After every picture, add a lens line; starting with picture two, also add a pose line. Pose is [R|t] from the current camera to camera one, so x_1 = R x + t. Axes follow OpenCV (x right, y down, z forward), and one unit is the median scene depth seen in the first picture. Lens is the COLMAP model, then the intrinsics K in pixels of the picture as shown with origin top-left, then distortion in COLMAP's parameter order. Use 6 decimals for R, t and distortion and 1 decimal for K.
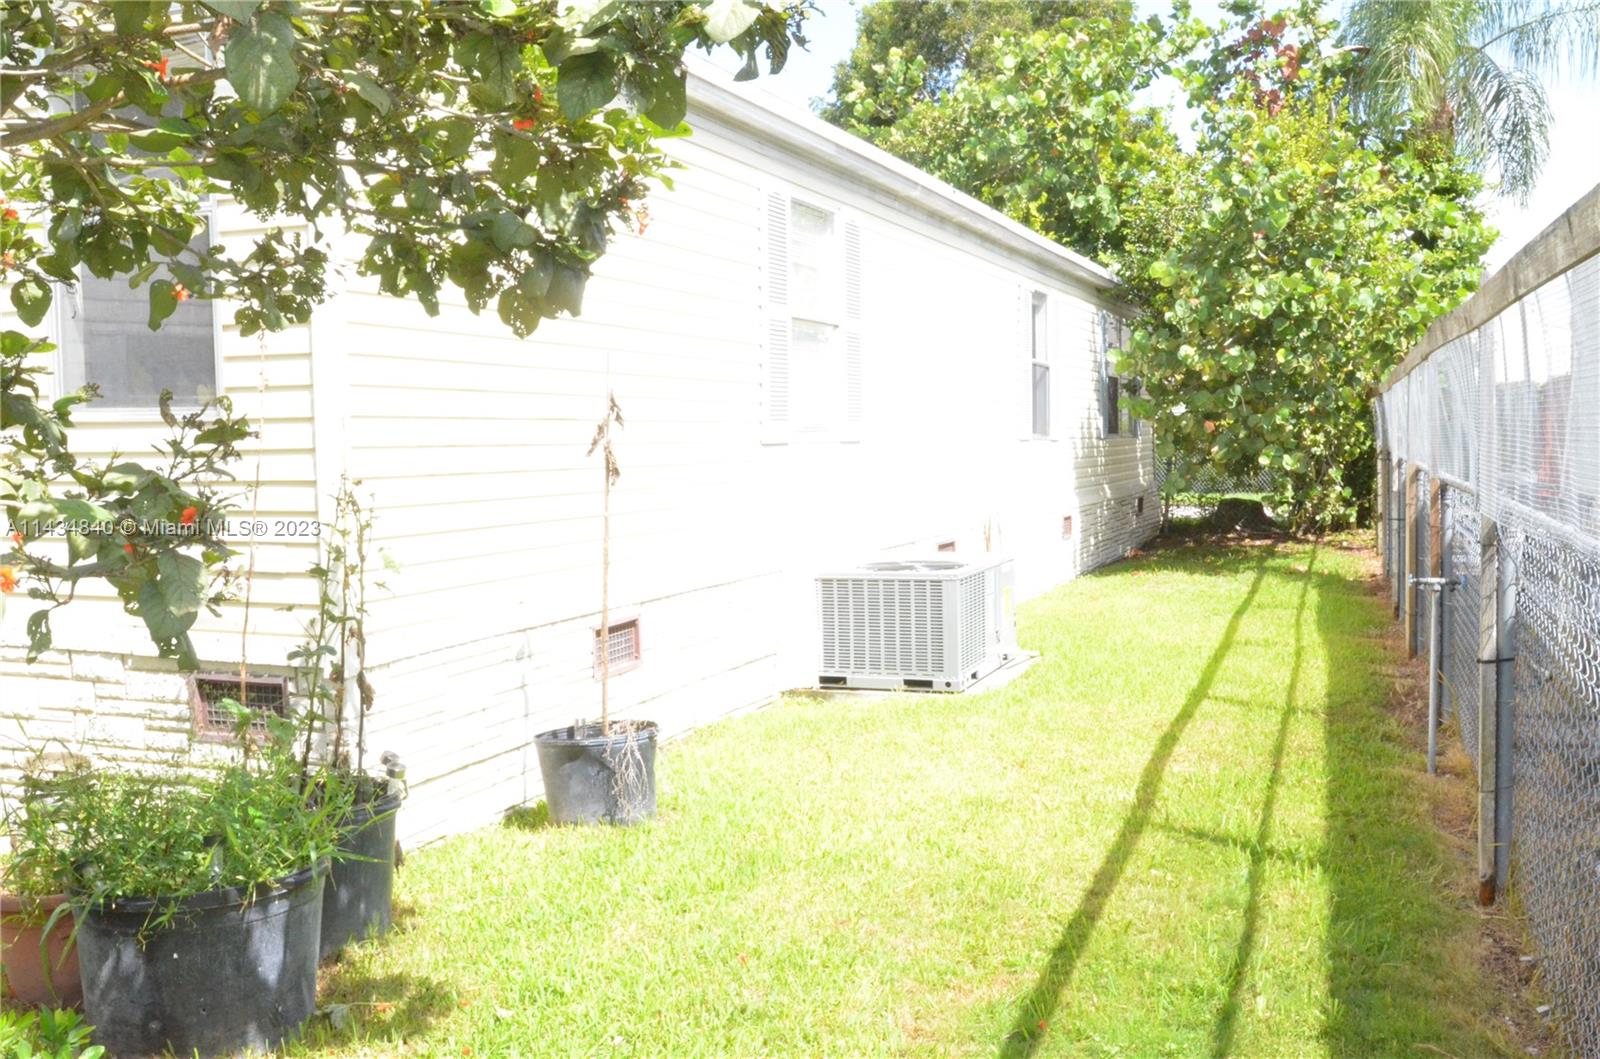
lens RADIAL K [[1489.4, 0, 800.0], [0, 1489.4, 529.5], [0, 0, 1]] dist [-0.030130, 0.007416]
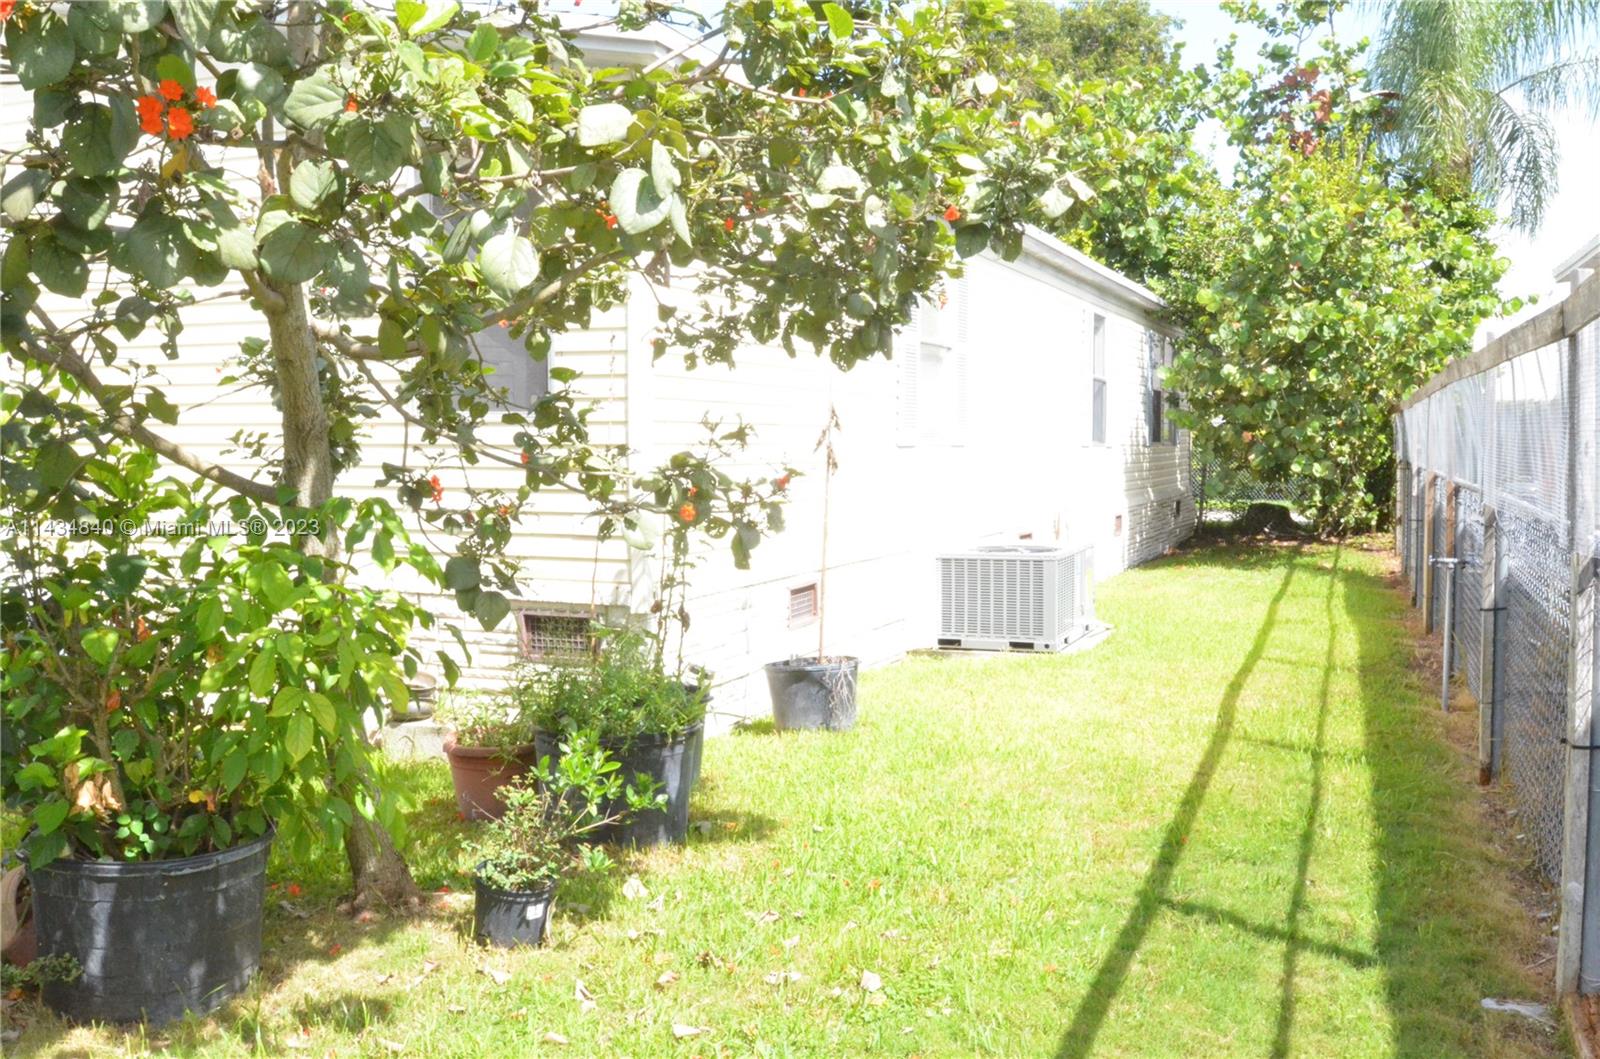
lens RADIAL K [[1489.4, 0, 800.0], [0, 1489.4, 529.5], [0, 0, 1]] dist [-0.030130, 0.007416]
pose [[0.999853, 0.015789, -0.006647, -0.053084], [-0.015802, 0.999873, -0.001949, 0.007933], [0.006616, 0.002054, 0.999976, -0.120929]]
